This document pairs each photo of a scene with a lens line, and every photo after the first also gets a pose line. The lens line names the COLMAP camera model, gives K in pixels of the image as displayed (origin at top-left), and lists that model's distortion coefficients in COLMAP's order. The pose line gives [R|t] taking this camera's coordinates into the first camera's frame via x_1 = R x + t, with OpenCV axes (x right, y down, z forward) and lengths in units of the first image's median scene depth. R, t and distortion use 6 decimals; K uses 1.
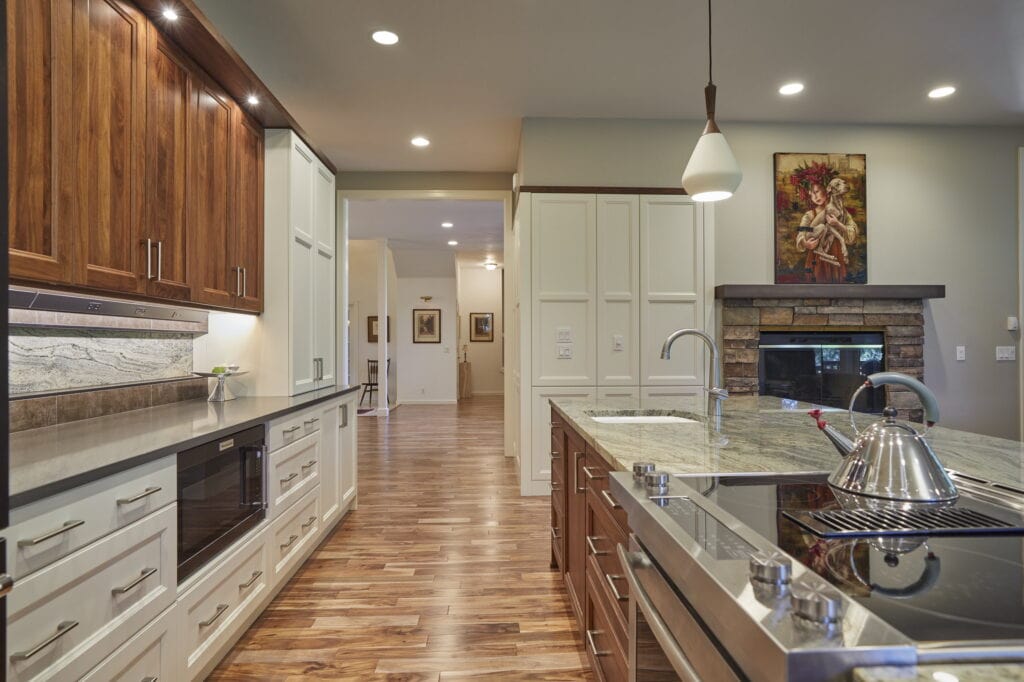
lens RADIAL K [[570.3, 0, 542.8], [0, 570.3, 346.2], [0, 0, 1]] dist [-0.030088, -0.000816]
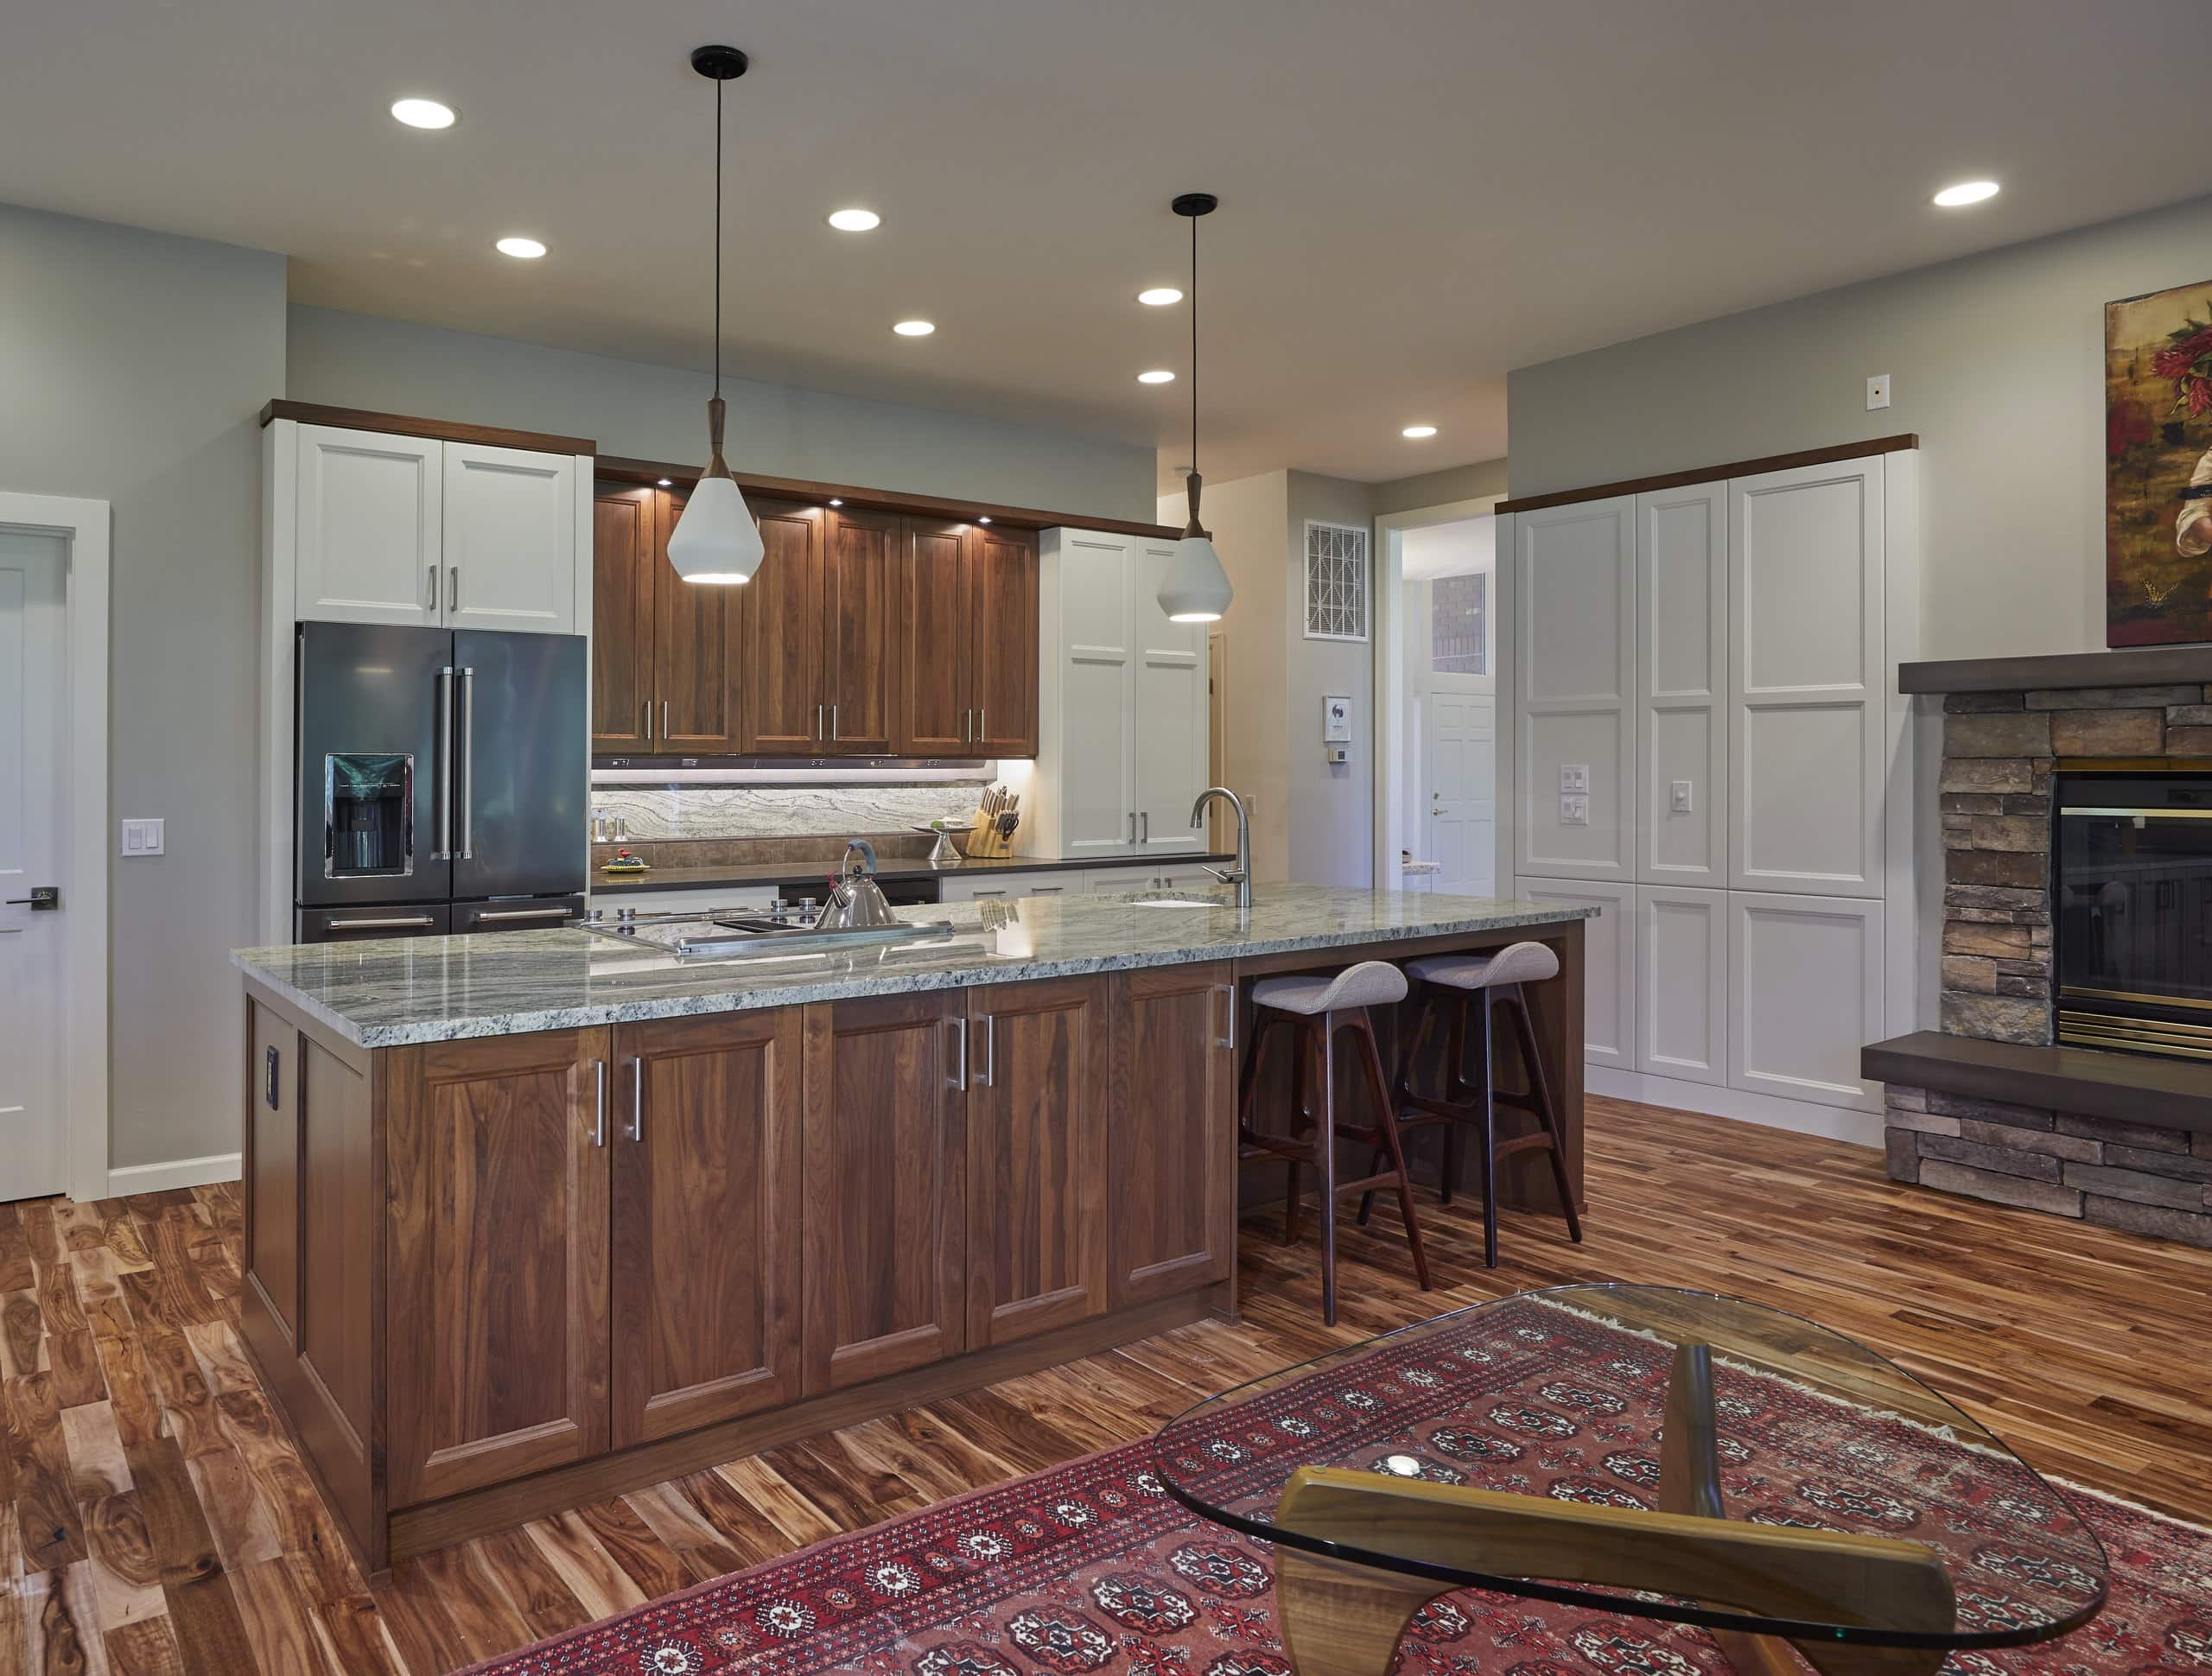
lens RADIAL K [[1521.7, 0, 1113.4], [0, 1521.7, 782.1], [0, 0, 1]] dist [-0.020379, 0.007161]
pose [[0.596544, 0.011922, -0.802491, 0.840869], [-0.004303, 0.999923, 0.011656, -0.029248], [0.802568, -0.003500, 0.596550, -0.144676]]
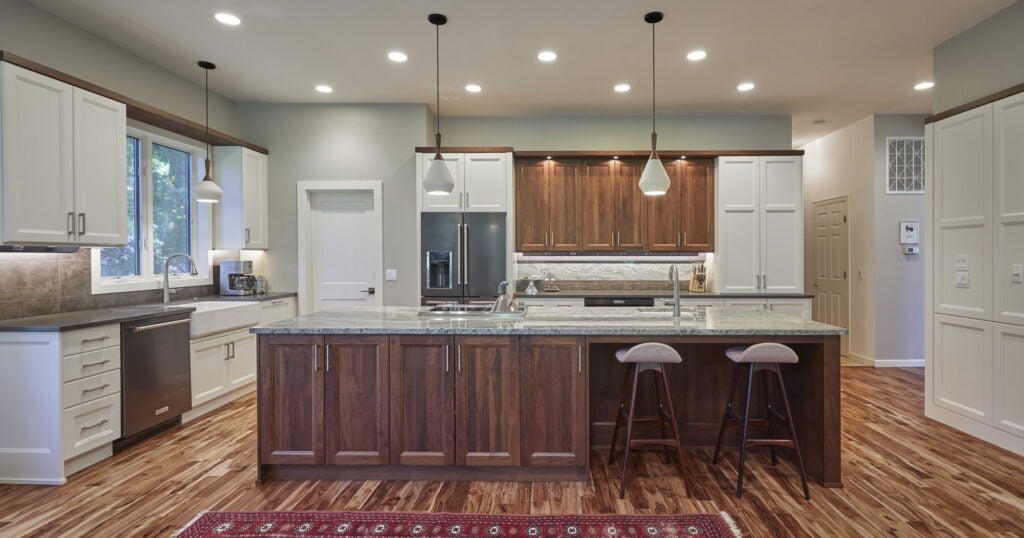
lens RADIAL K [[545.8, 0, 548.8], [0, 545.8, 266.6], [0, 0, 1]] dist [0.001629, -0.001013]
pose [[-0.045782, 0.024735, -0.998645, 0.919136], [-0.003056, 0.999685, 0.024901, -0.030959], [0.998947, 0.004192, -0.045692, 0.308676]]
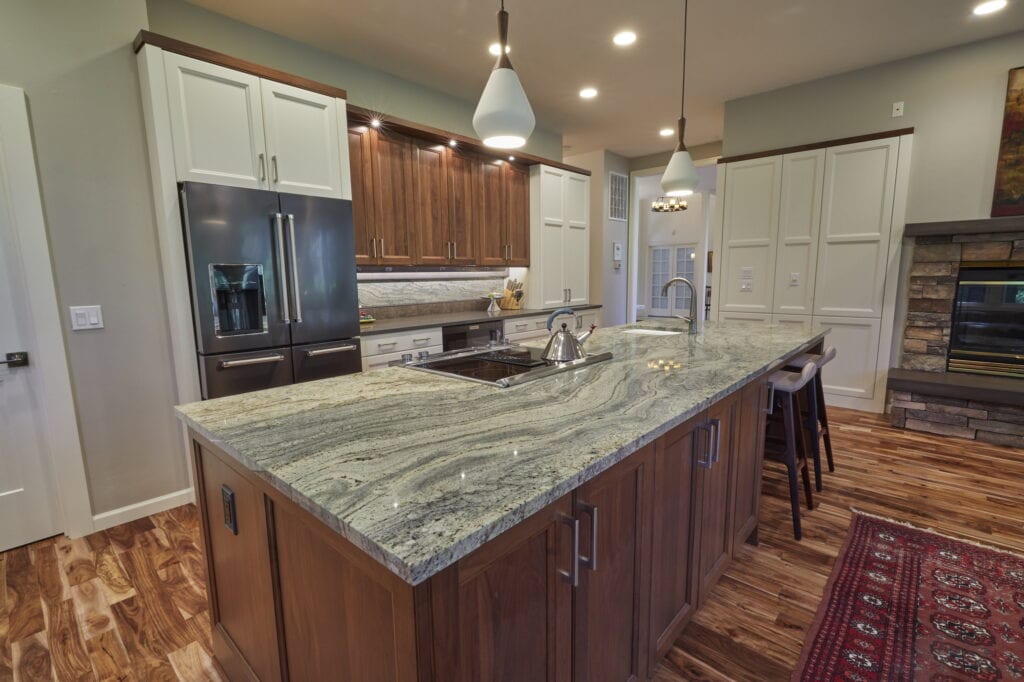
lens RADIAL K [[471.7, 0, 550.5], [0, 471.7, 345.9], [0, 0, 1]] dist [0.001916, -0.000566]
pose [[0.744981, 0.100113, -0.659530, 0.411329], [0.006003, 0.987628, 0.156697, -0.024996], [0.667058, -0.120696, 0.735164, -0.111676]]
